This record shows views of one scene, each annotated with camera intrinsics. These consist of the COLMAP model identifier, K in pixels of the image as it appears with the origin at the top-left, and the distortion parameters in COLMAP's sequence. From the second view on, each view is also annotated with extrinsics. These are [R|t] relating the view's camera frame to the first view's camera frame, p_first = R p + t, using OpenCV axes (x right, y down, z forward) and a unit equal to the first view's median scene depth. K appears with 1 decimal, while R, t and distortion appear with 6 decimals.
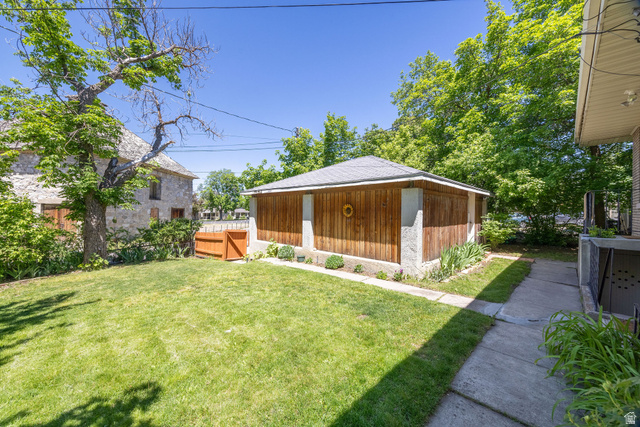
lens RADIAL K [[244.4, 0, 317.4], [0, 244.4, 212.3], [0, 0, 1]] dist [-0.002326, -0.000834]
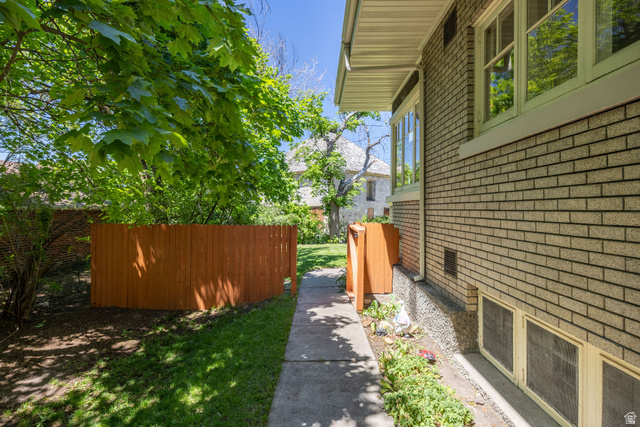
lens RADIAL K [[351.0, 0, 320.1], [0, 351.0, 212.7], [0, 0, 1]] dist [0.000267, 0.000009]
pose [[0.718855, -0.001646, -0.695158, 0.706412], [0.003129, 0.999995, 0.000868, 0.008053], [0.695153, -0.002799, 0.718856, -0.815055]]
